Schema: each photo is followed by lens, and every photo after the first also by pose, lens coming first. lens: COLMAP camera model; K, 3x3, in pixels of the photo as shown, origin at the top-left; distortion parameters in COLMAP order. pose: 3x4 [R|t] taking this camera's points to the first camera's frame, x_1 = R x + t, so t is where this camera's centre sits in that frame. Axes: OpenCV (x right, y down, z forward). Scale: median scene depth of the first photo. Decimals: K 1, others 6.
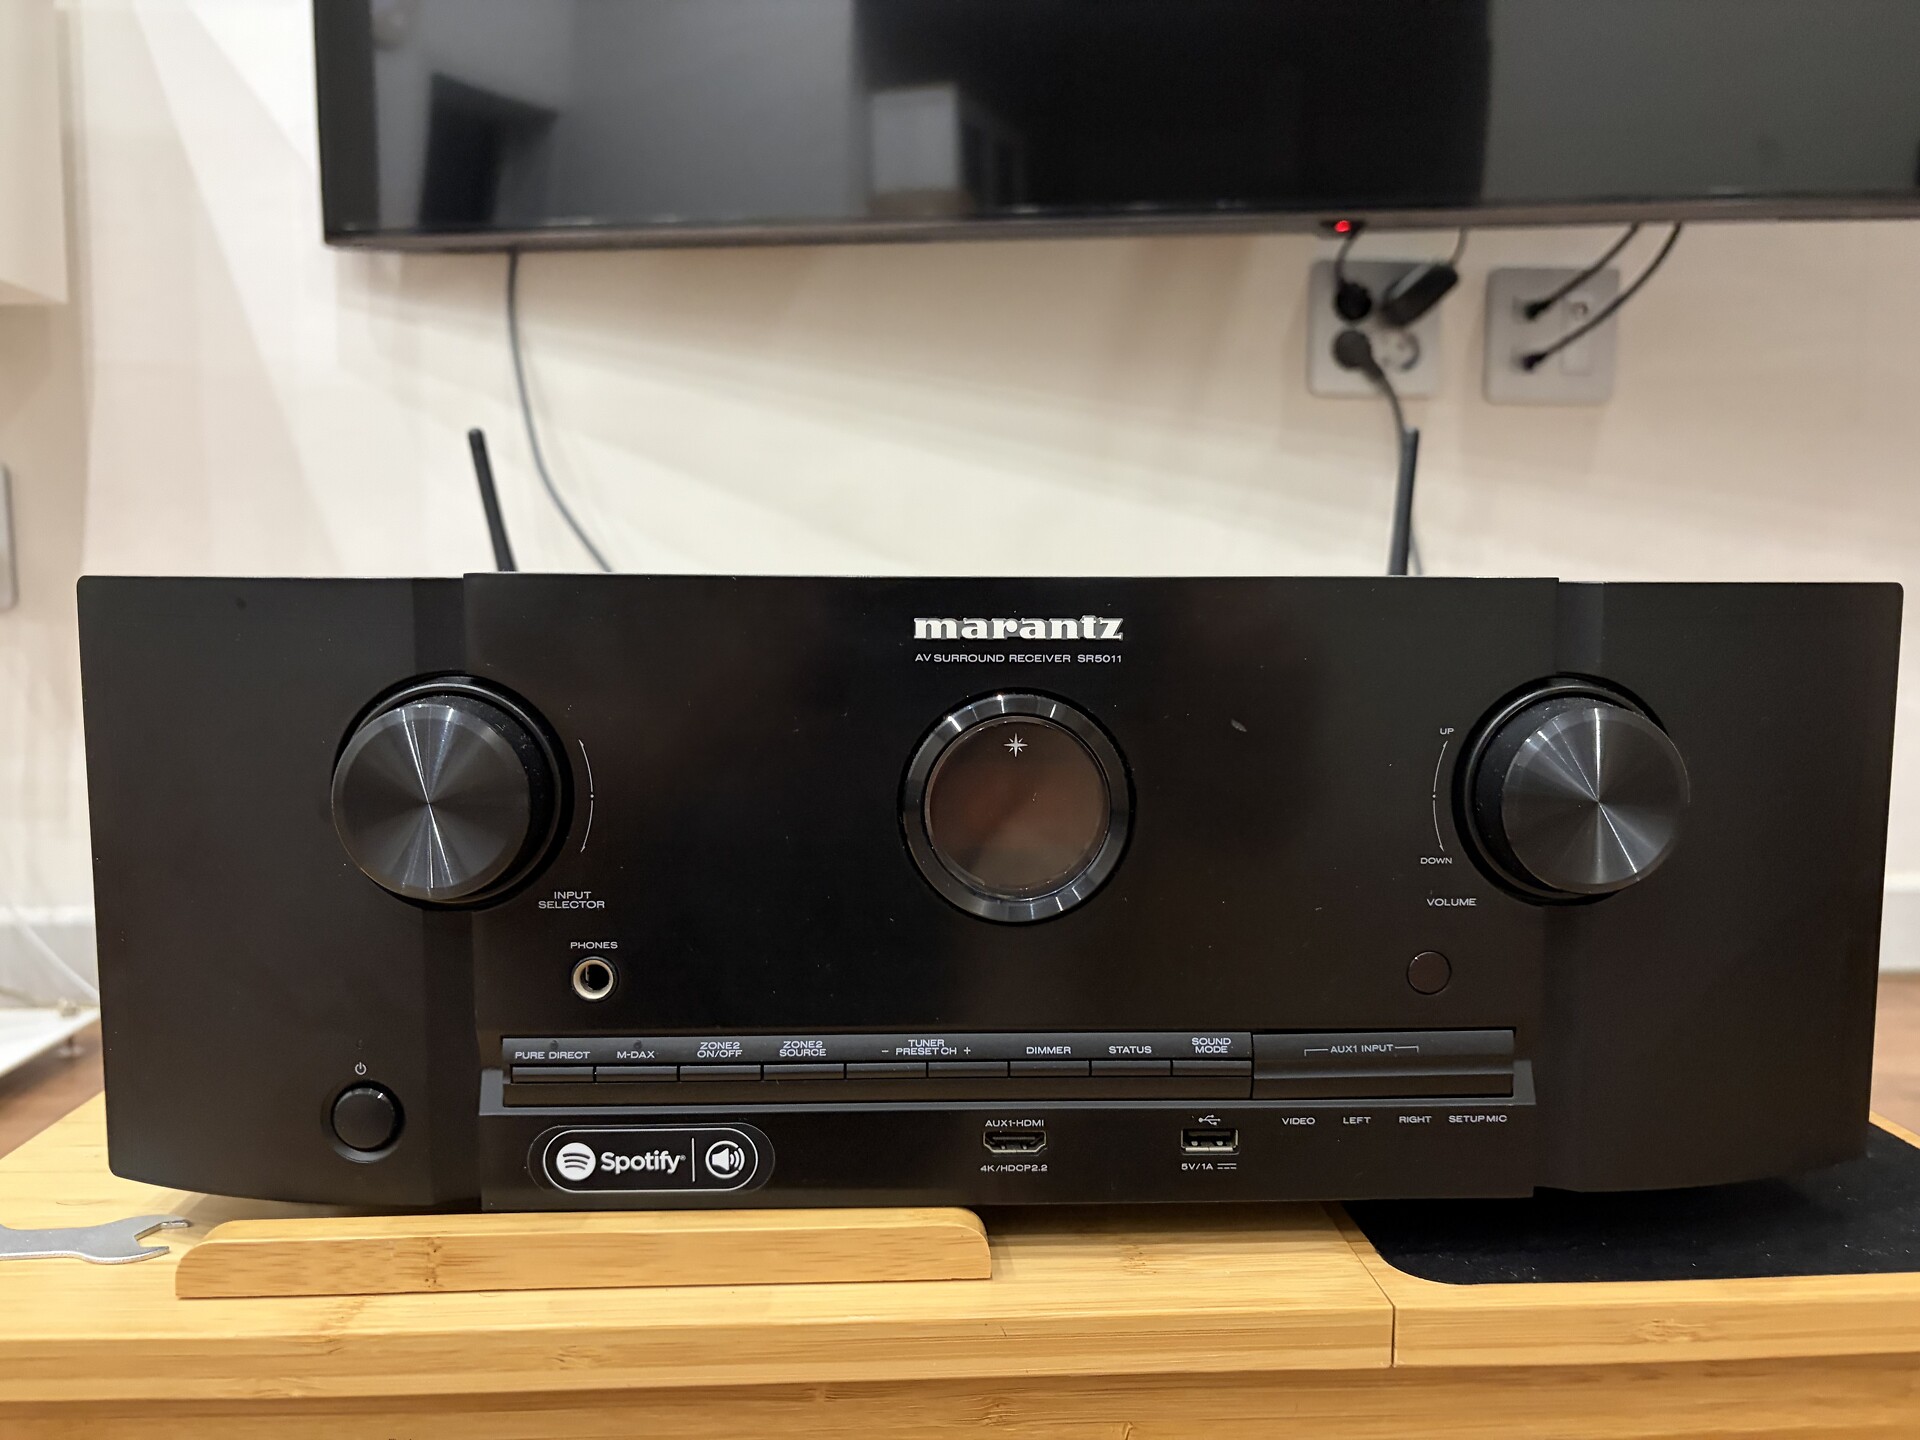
lens RADIAL K [[1453.9, 0, 961.4], [0, 1453.9, 713.9], [0, 0, 1]] dist [0.056874, -0.069007]
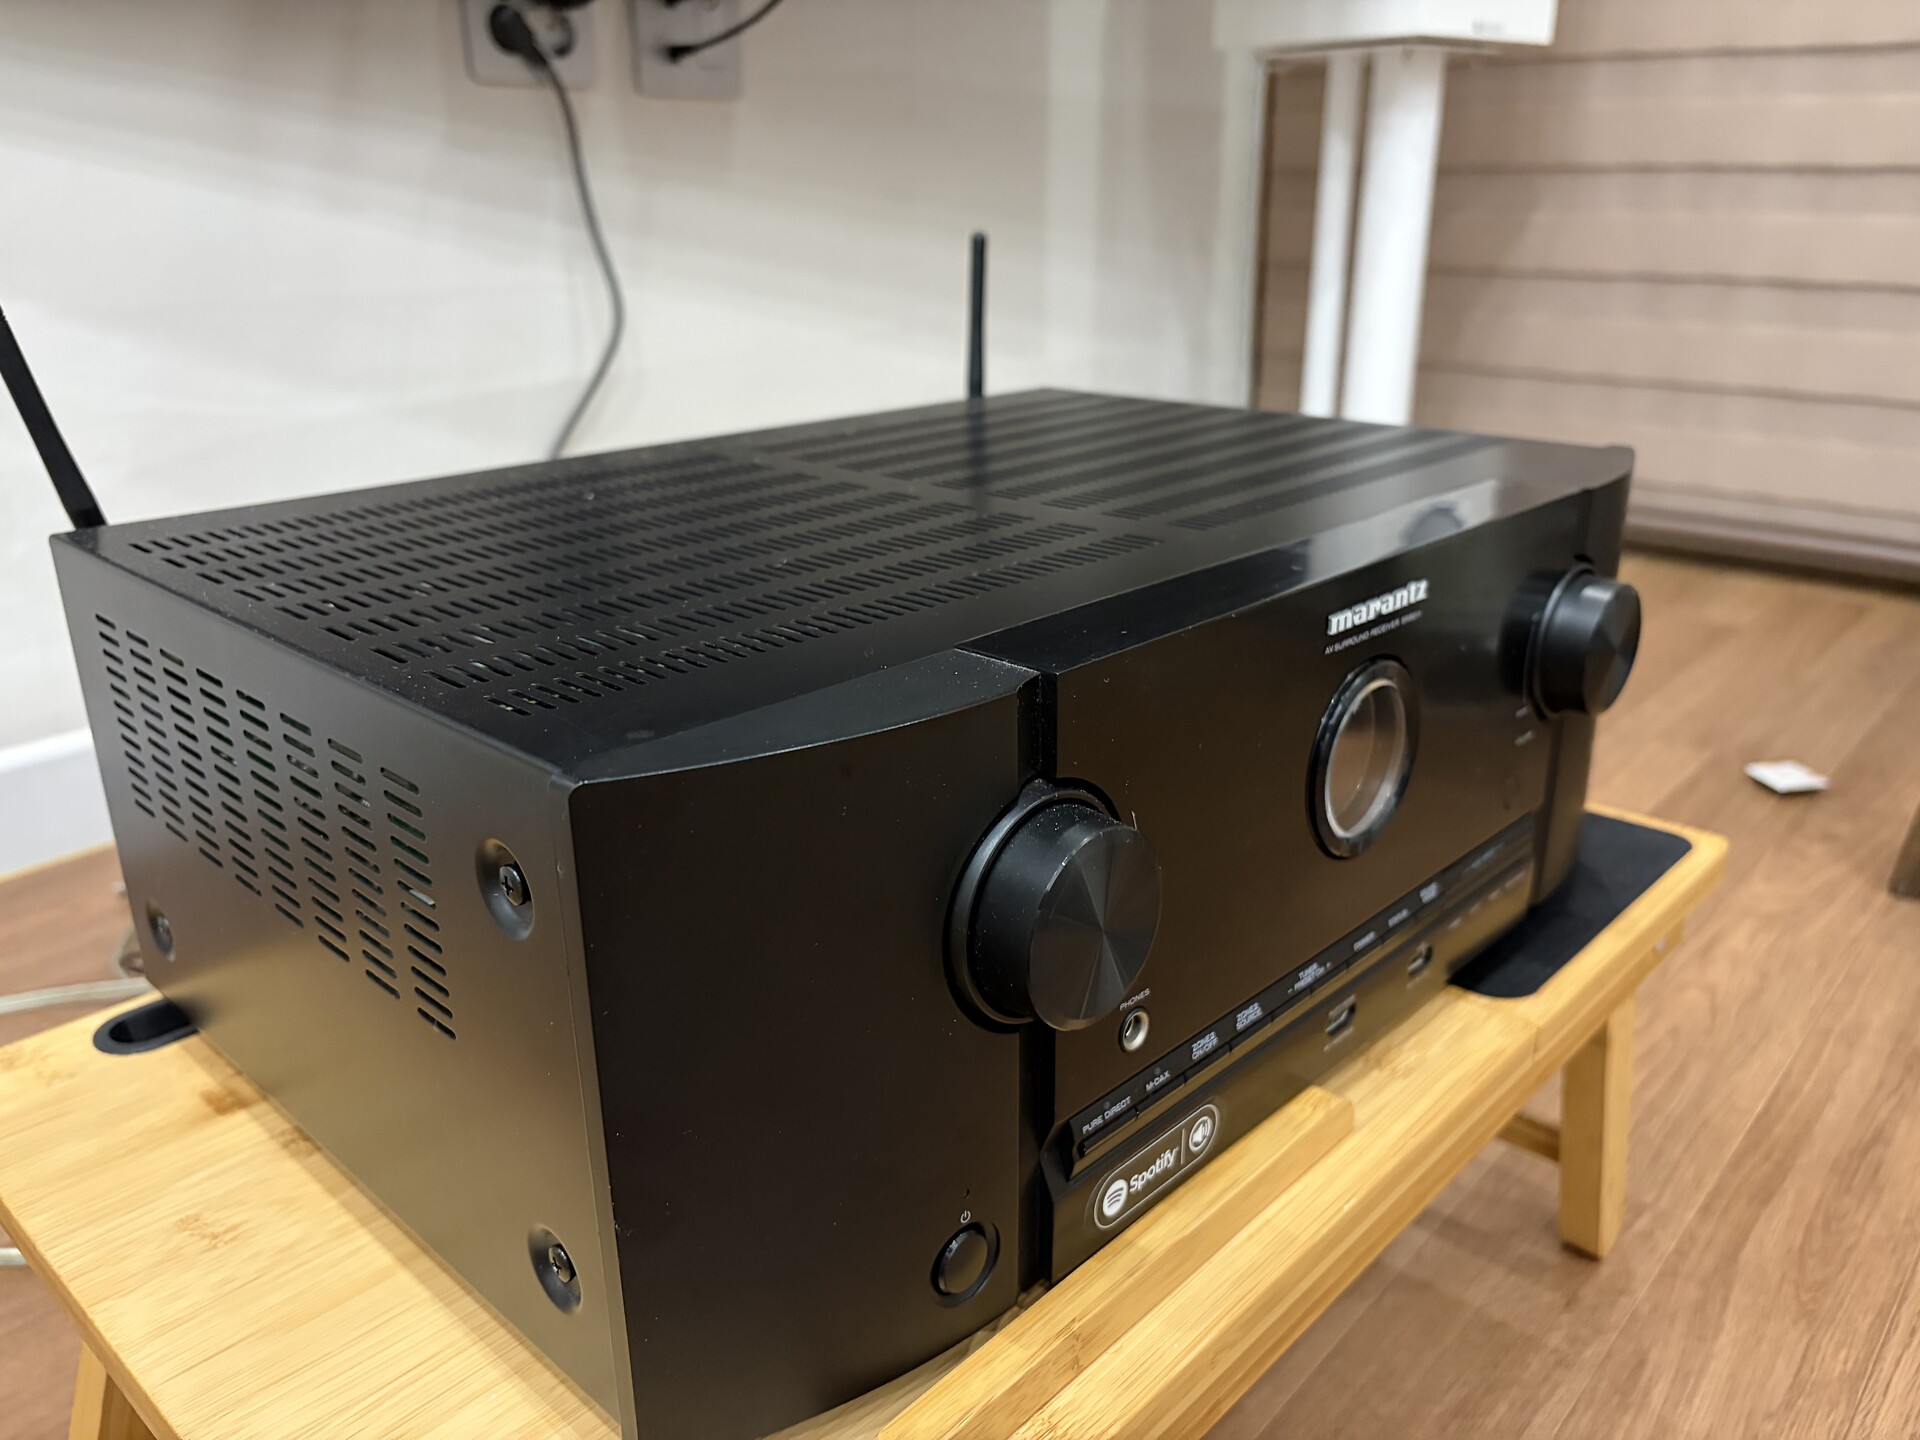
lens RADIAL K [[1453.9, 0, 961.4], [0, 1453.9, 713.9], [0, 0, 1]] dist [0.056874, -0.069007]
pose [[0.724085, -0.245008, 0.644726, -0.912920], [0.076588, 0.957559, 0.277875, -0.307578], [-0.685445, -0.151827, 0.712119, 0.398565]]
